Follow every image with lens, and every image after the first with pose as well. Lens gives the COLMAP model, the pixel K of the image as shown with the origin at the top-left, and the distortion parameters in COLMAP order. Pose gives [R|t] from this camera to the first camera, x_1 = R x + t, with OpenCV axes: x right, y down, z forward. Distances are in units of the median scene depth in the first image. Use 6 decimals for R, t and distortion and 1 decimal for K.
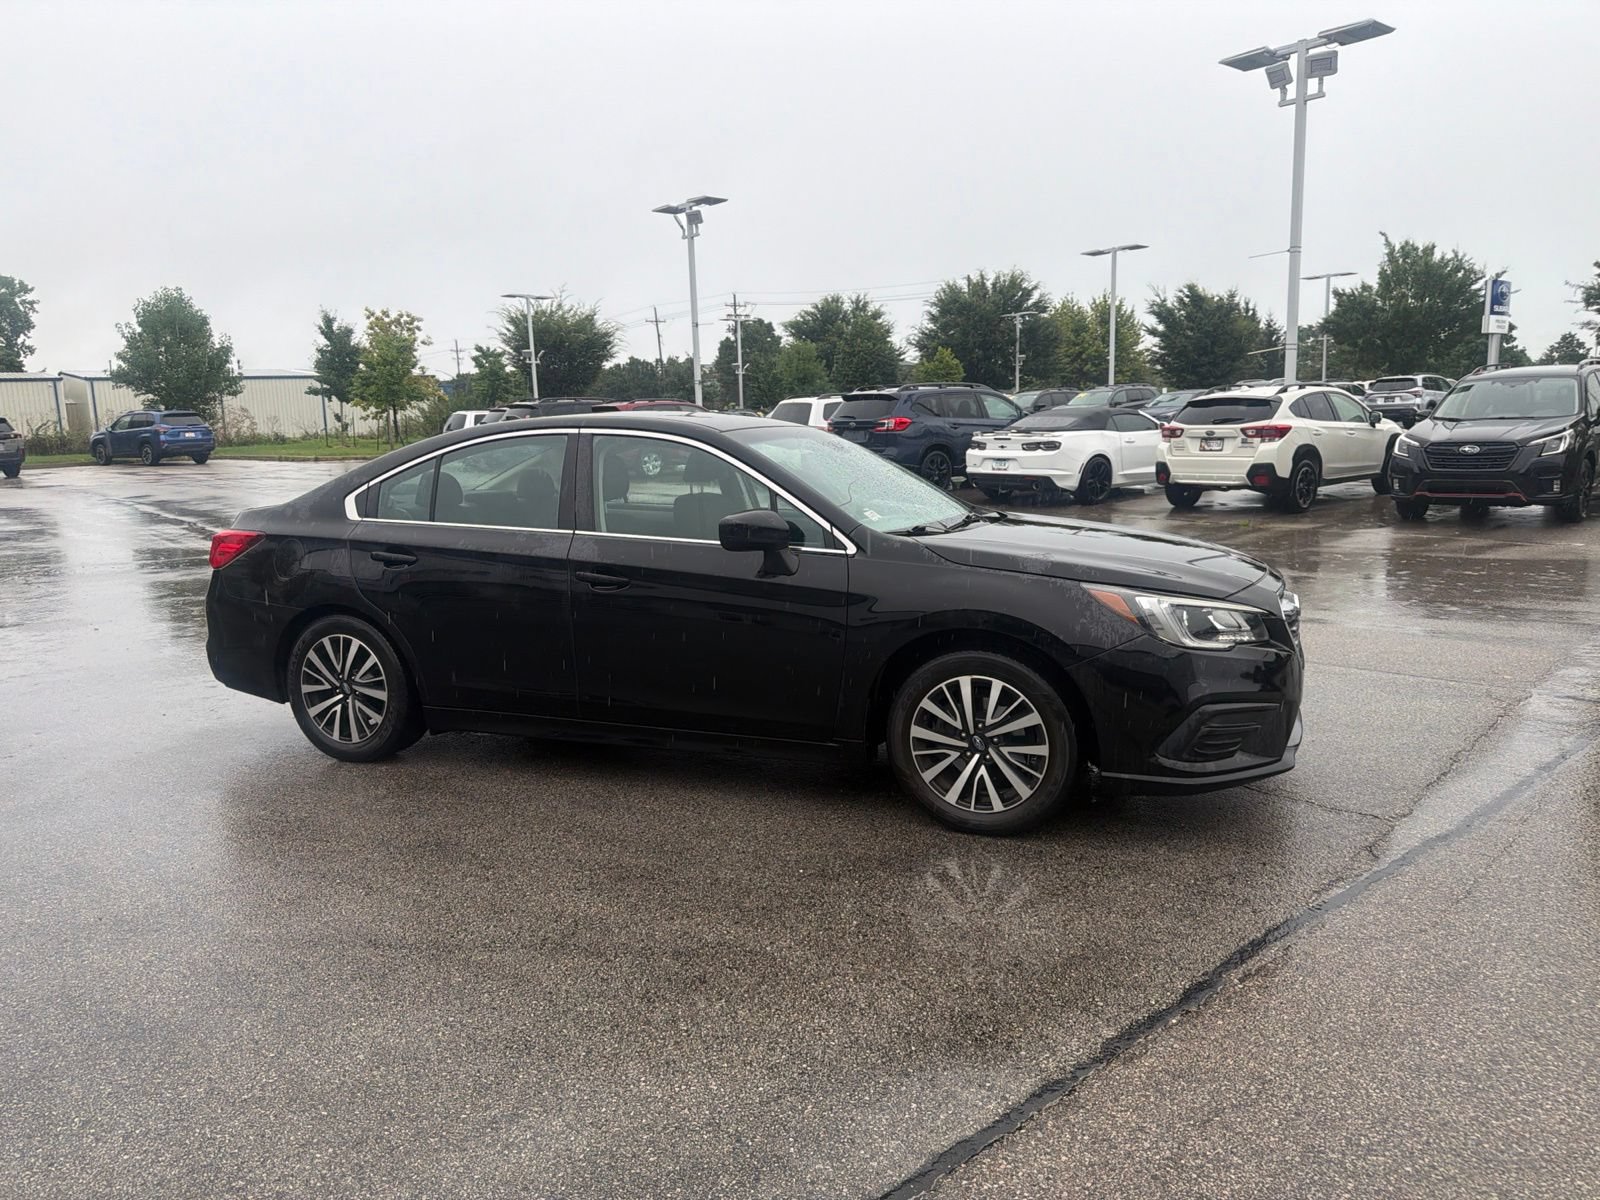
lens RADIAL K [[1115.2, 0, 788.6], [0, 1115.2, 609.6], [0, 0, 1]] dist [0.130225, -0.226534]
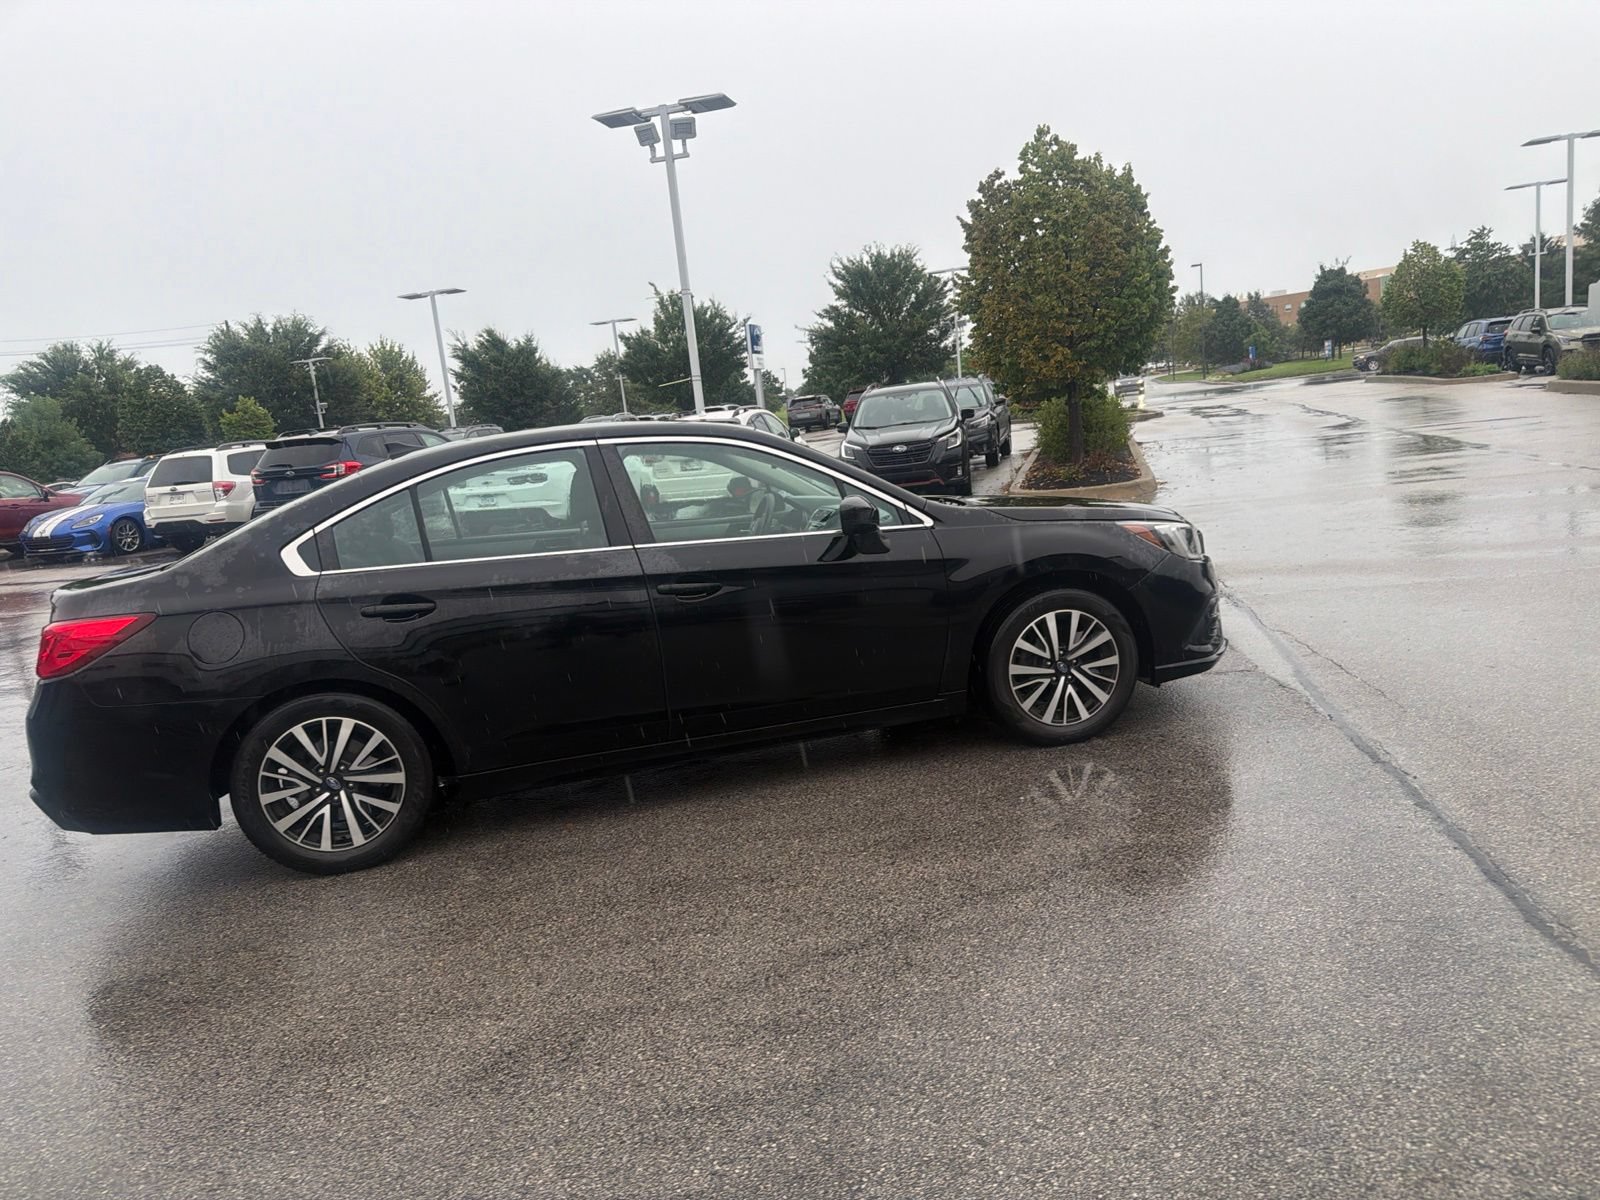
lens RADIAL K [[1112.1, 0, 808.7], [0, 1112.1, 616.6], [0, 0, 1]] dist [0.126294, -0.214075]
pose [[0.800970, -0.155701, 0.578104, -0.196792], [0.174855, 0.984329, 0.022846, -0.002233], [-0.572601, 0.082786, 0.815643, 0.048732]]
